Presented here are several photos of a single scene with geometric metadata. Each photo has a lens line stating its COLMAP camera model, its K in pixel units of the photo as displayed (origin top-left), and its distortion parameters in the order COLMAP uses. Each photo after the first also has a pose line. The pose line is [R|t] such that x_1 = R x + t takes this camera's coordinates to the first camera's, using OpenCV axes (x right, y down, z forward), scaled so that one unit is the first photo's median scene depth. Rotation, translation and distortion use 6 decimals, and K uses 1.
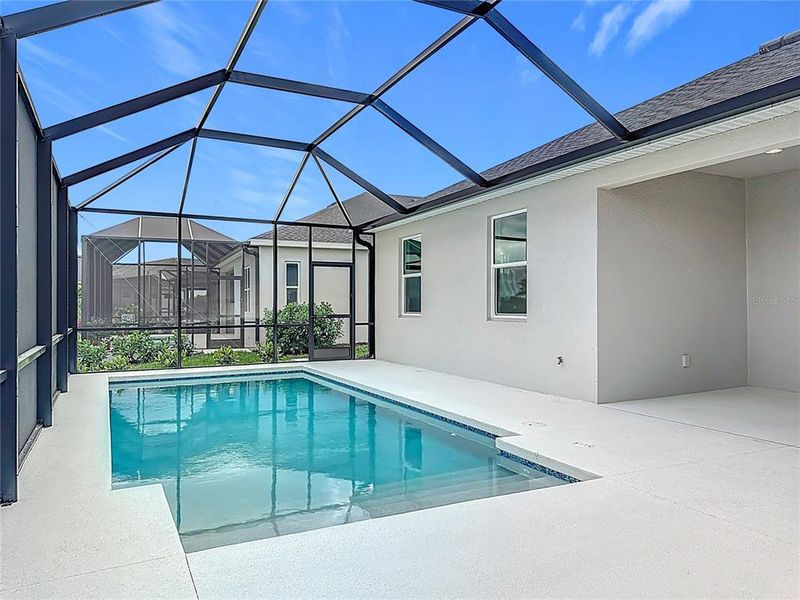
lens RADIAL K [[571.4, 0, 394.3], [0, 571.4, 304.8], [0, 0, 1]] dist [0.140950, -0.171555]
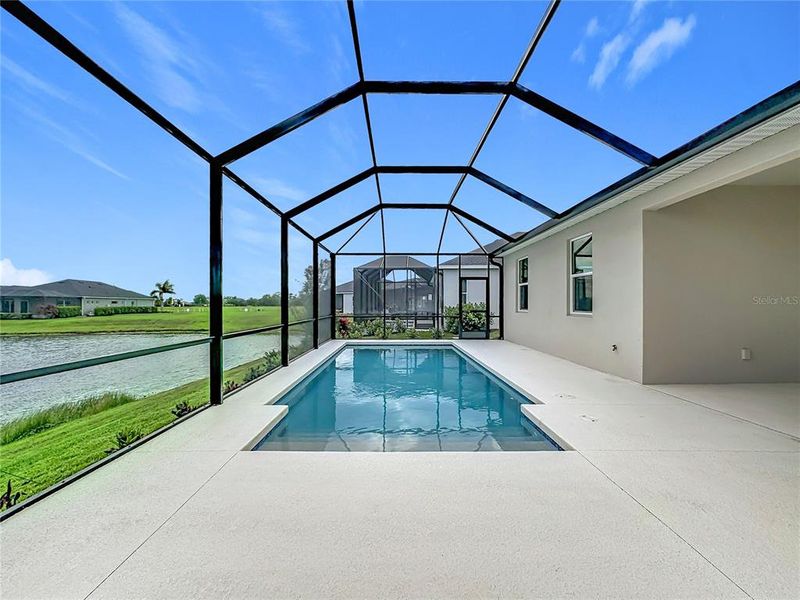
lens RADIAL K [[334.0, 0, 396.7], [0, 334.0, 301.4], [0, 0, 1]] dist [-0.012380, 0.000178]
pose [[0.897644, -0.000583, -0.440721, 0.110716], [-0.003028, 0.999967, -0.007491, 0.000515], [0.440711, 0.008058, 0.897613, 0.082417]]
